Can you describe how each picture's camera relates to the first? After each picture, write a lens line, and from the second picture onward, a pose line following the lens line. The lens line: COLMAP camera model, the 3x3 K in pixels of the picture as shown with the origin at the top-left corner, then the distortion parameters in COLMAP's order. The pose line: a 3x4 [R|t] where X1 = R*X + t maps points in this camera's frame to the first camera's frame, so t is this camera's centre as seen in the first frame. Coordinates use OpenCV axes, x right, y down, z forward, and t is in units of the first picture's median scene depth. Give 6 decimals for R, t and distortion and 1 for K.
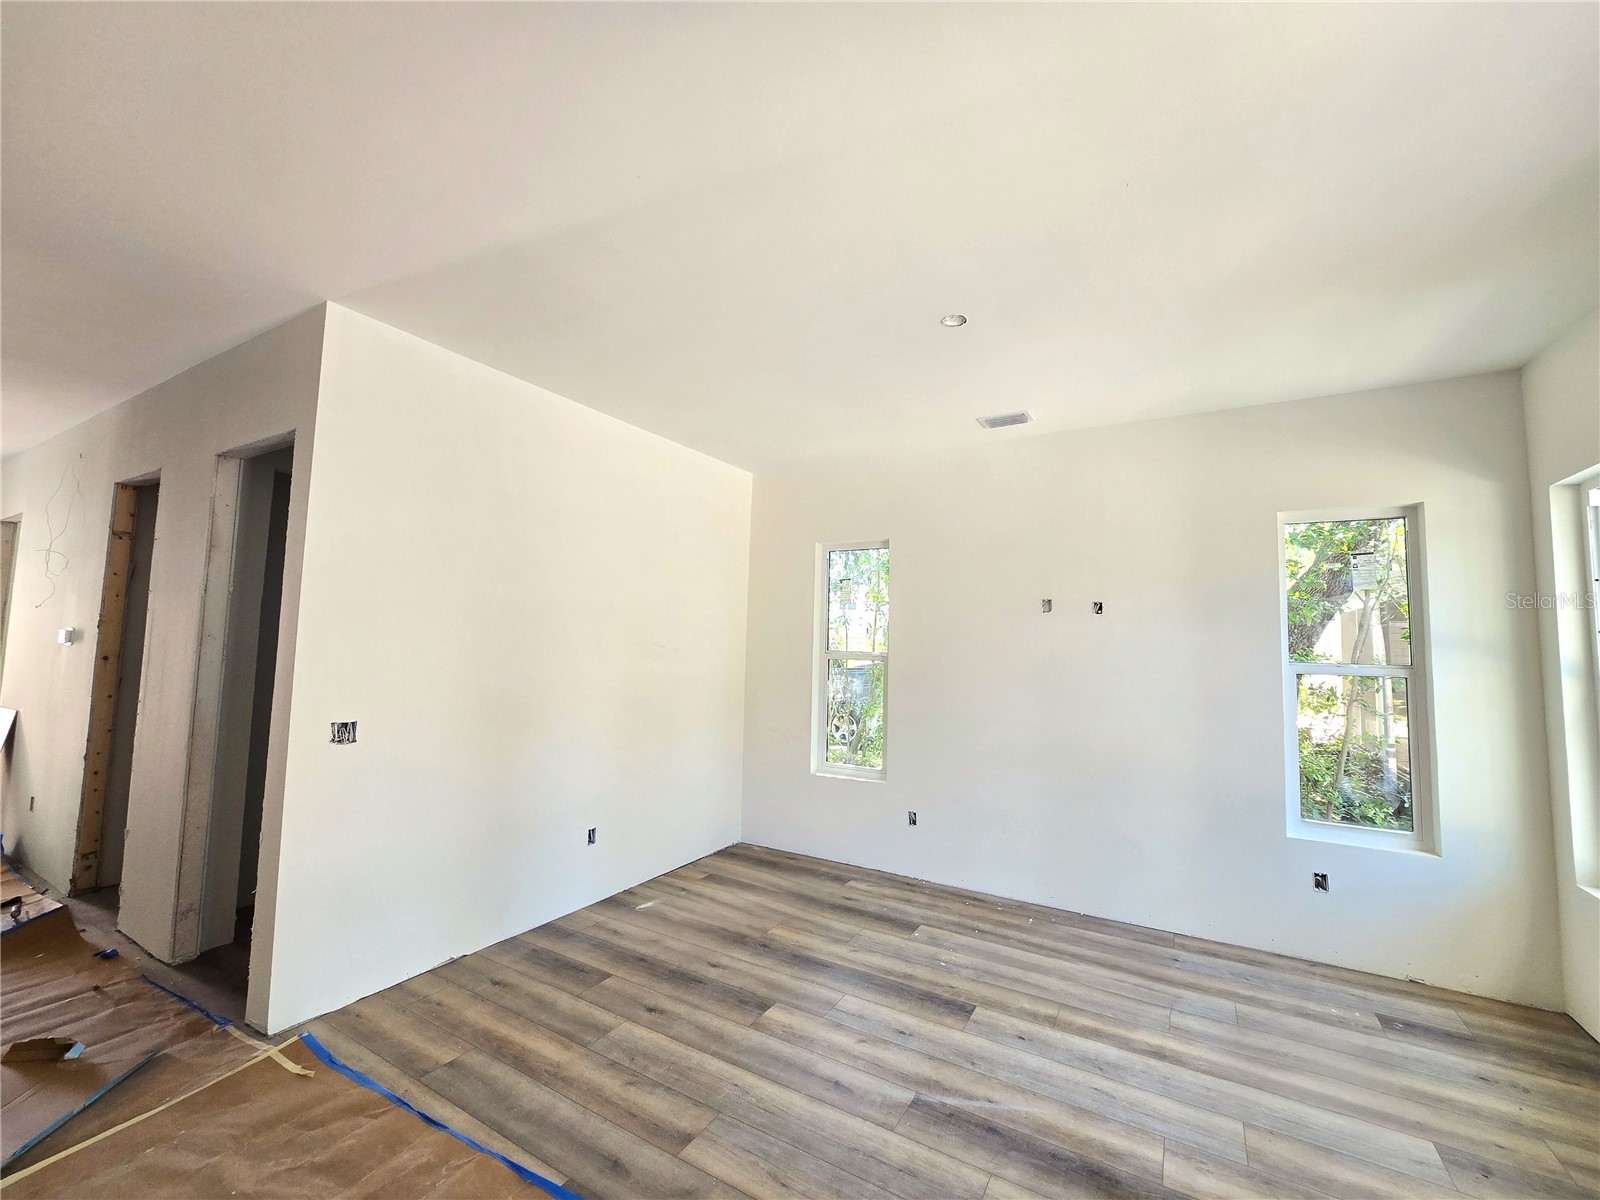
lens RADIAL K [[655.7, 0, 800.1], [0, 655.7, 596.1], [0, 0, 1]] dist [-0.009071, 0.002132]
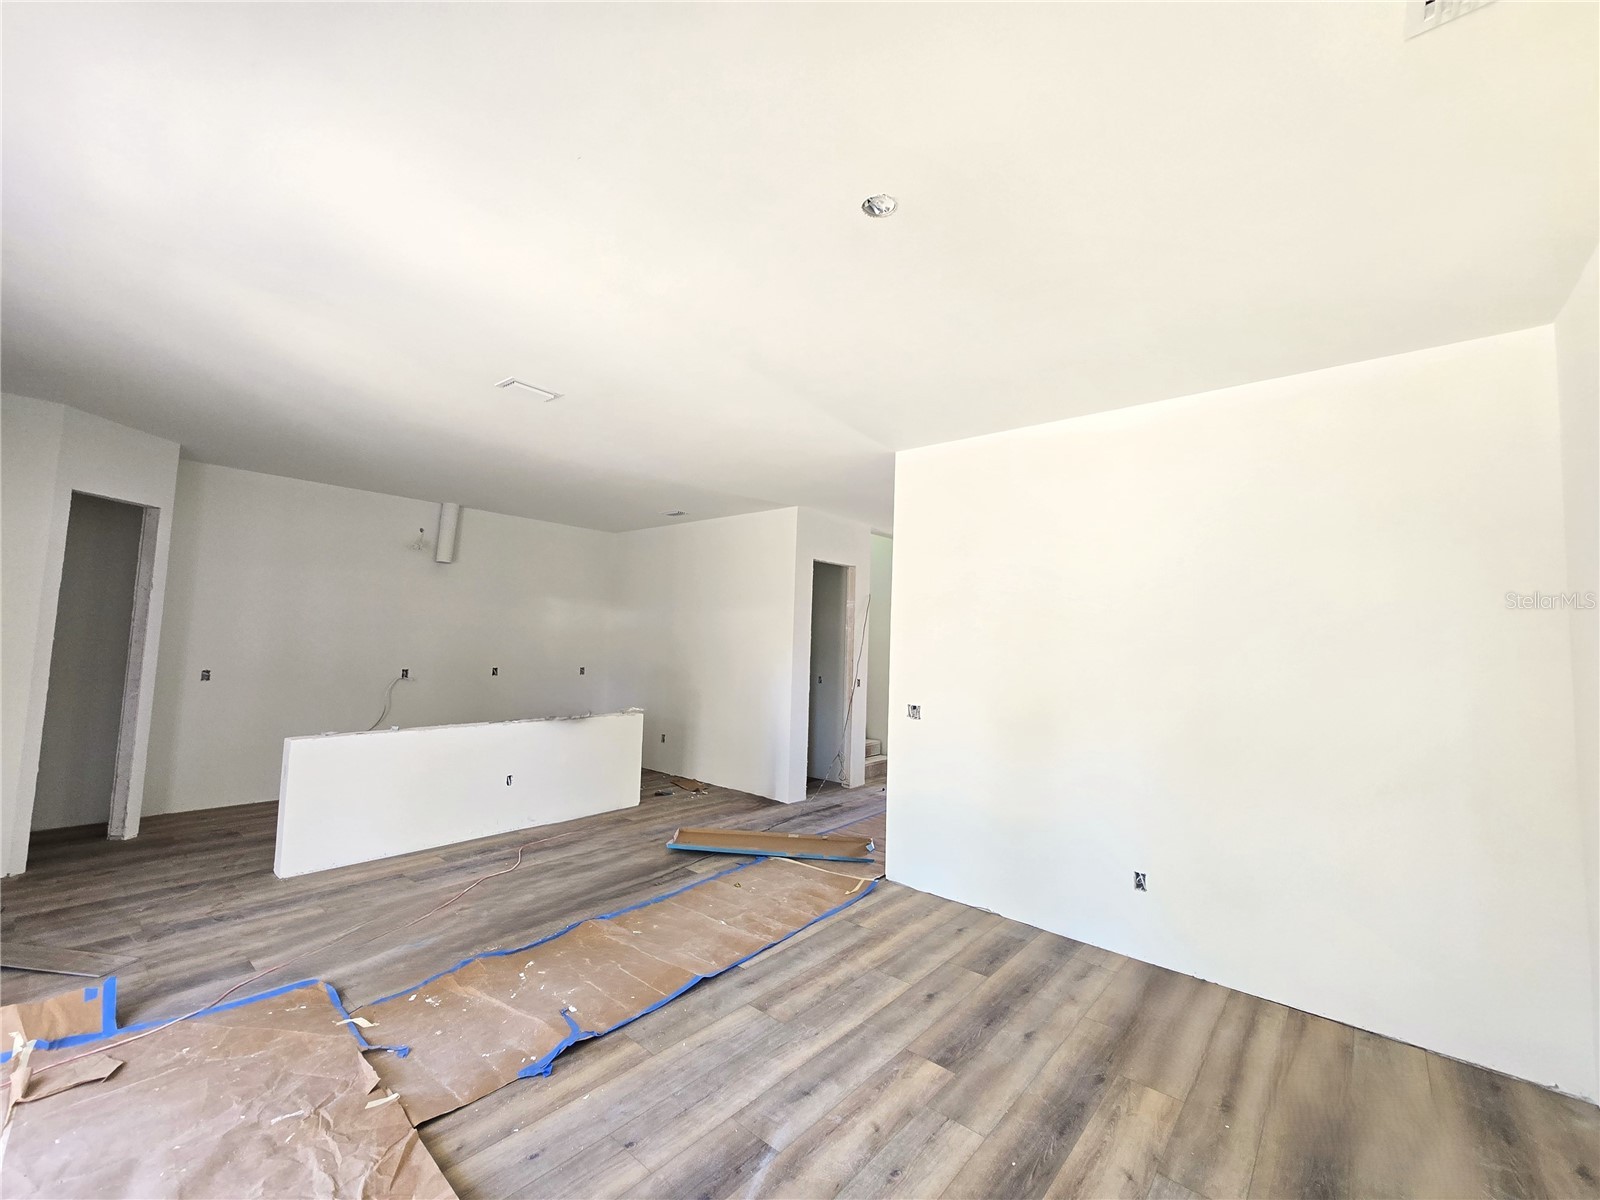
lens RADIAL K [[655.7, 0, 803.6], [0, 655.7, 595.7], [0, 0, 1]] dist [-0.009071, 0.002132]
pose [[-0.170917, -0.095679, -0.980629, 1.005989], [0.031813, 0.994219, -0.102549, 0.092198], [0.984772, -0.048724, -0.166885, 1.099824]]
